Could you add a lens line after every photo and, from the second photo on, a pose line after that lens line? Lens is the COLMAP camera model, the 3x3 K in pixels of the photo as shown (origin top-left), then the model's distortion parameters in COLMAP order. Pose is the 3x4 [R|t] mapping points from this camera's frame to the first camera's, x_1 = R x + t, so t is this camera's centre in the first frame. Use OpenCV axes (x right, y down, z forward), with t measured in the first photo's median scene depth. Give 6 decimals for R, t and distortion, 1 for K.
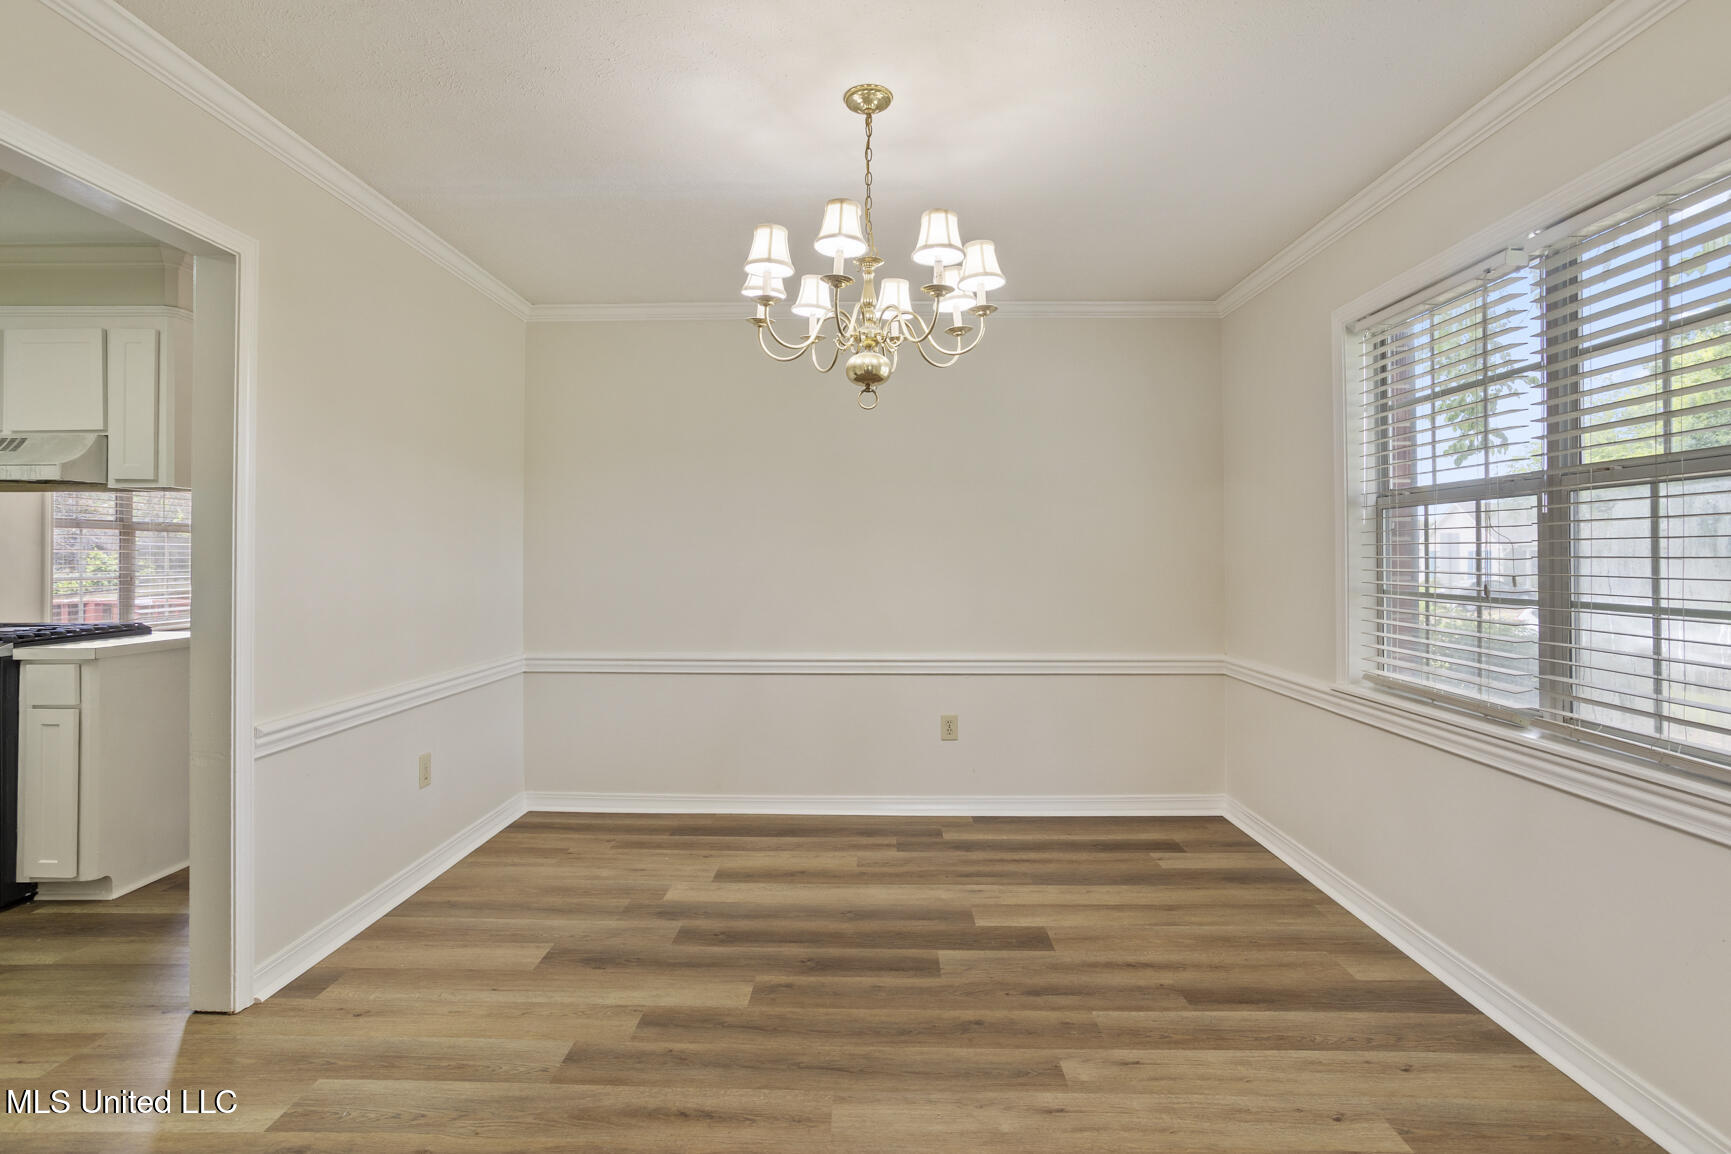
lens RADIAL K [[847.8, 0, 857.3], [0, 847.8, 583.2], [0, 0, 1]] dist [-0.056449, 0.039205]
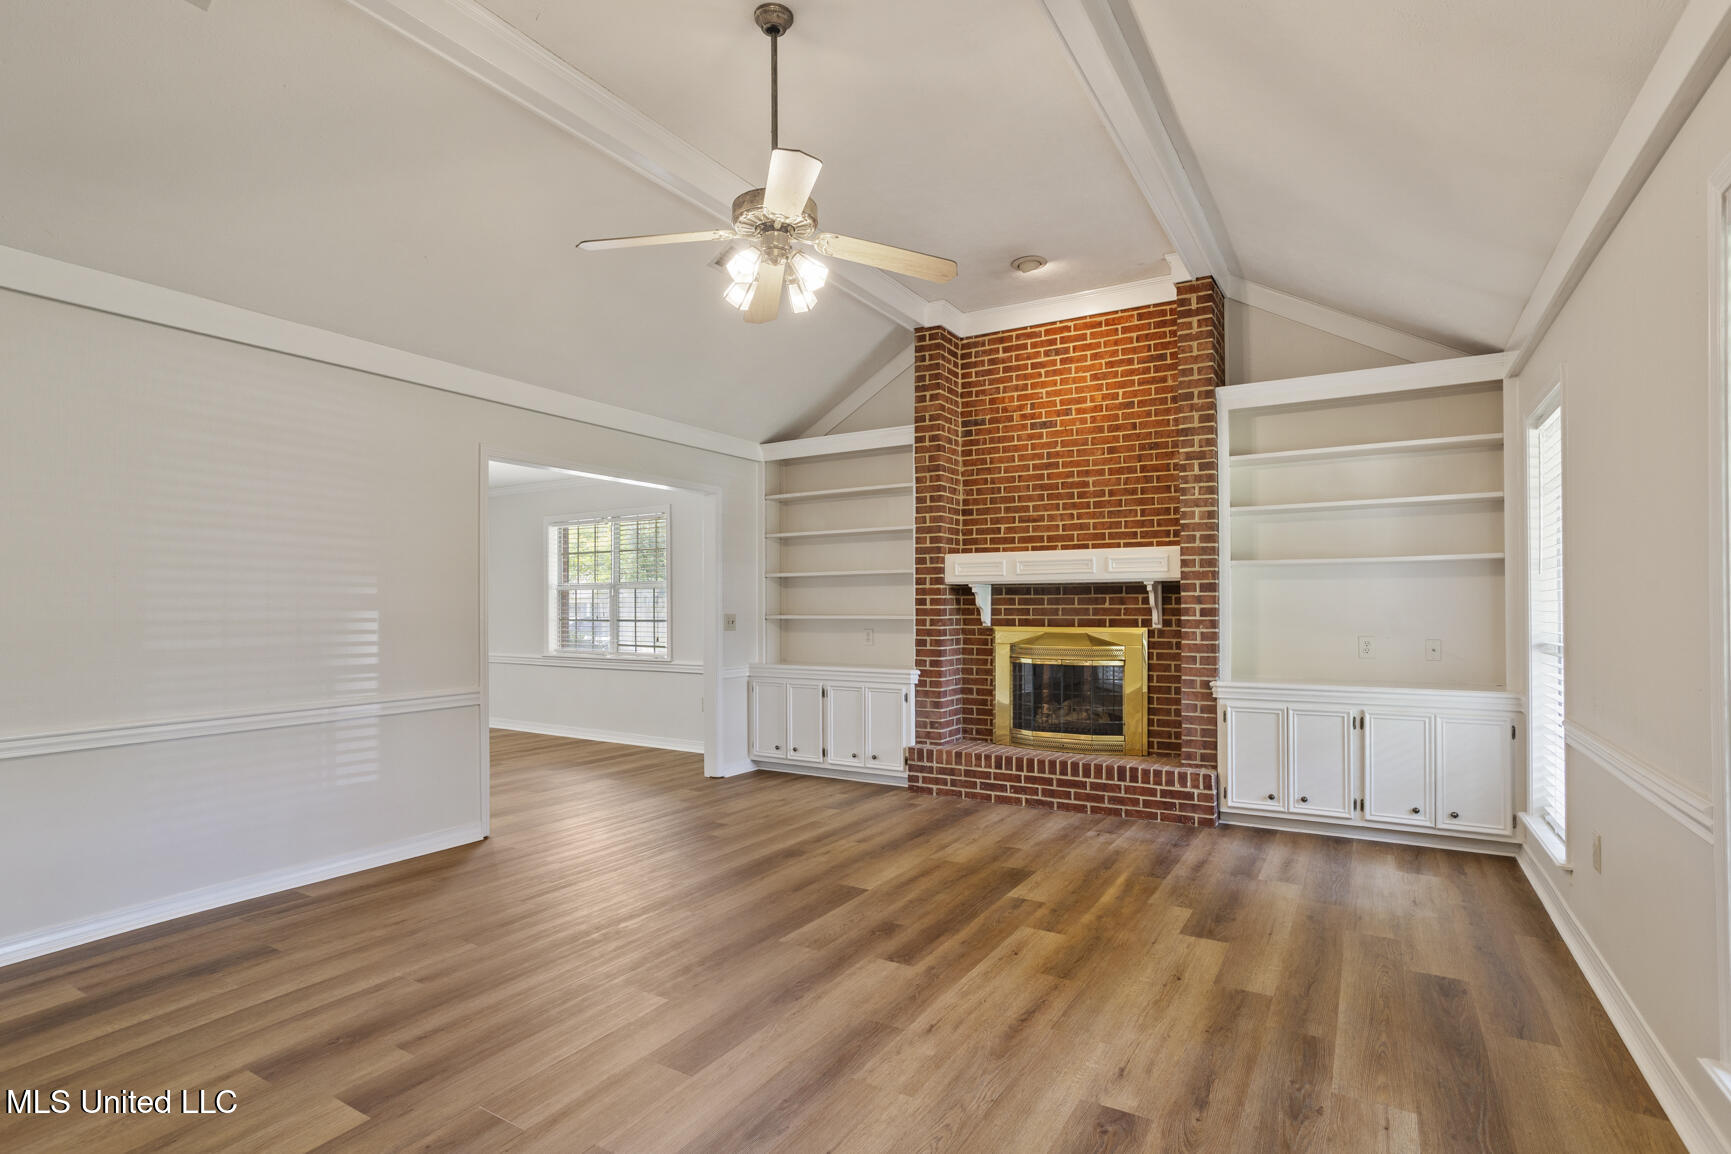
lens RADIAL K [[847.8, 0, 857.3], [0, 847.8, 583.2], [0, 0, 1]] dist [-0.056449, 0.039205]
pose [[-0.862457, 0.013981, 0.505937, -1.882345], [0.005642, 0.999822, -0.018010, -0.064305], [-0.506099, -0.012678, -0.862382, 3.878060]]
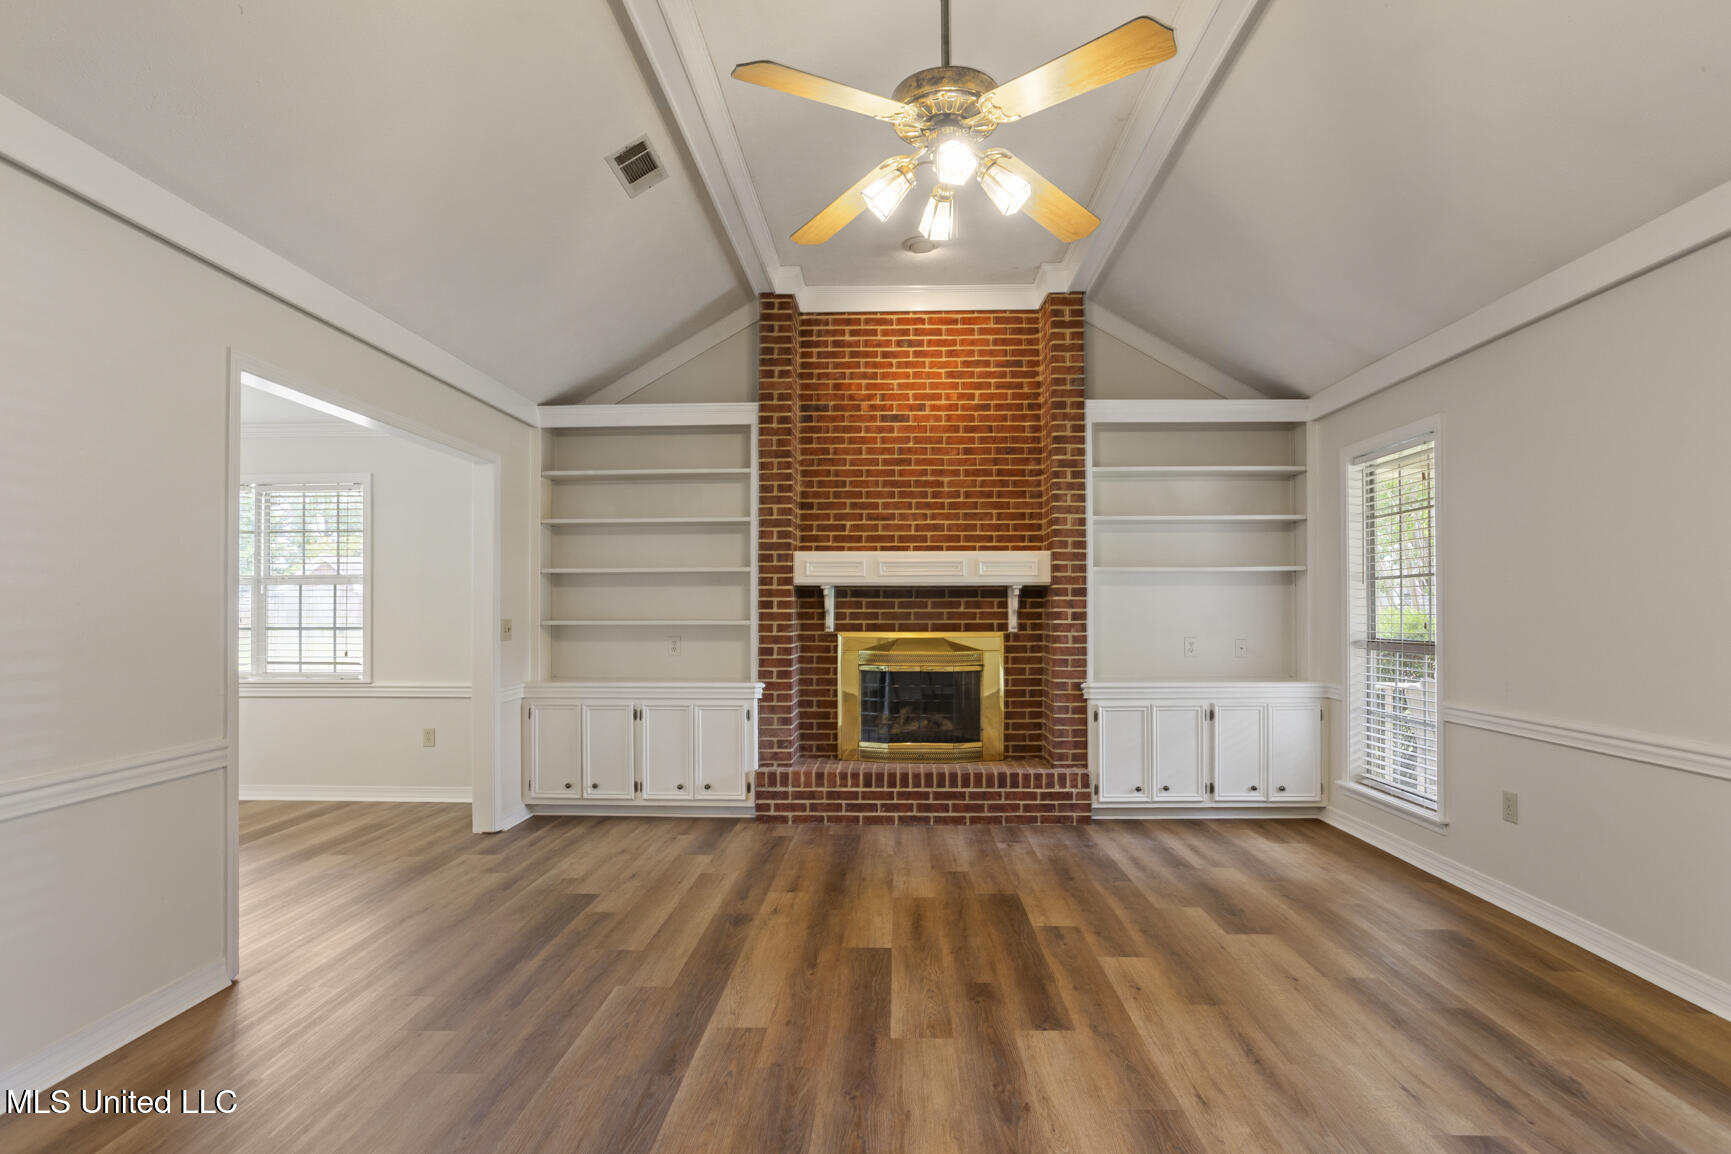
lens RADIAL K [[859.7, 0, 866.0], [0, 859.7, 586.7], [0, 0, 1]] dist [-0.061324, 0.039559]
pose [[-0.999811, -0.000608, 0.019441, -1.025967], [-0.000951, 0.999844, -0.017658, -0.060642], [-0.019428, -0.017674, -0.999655, 3.840658]]
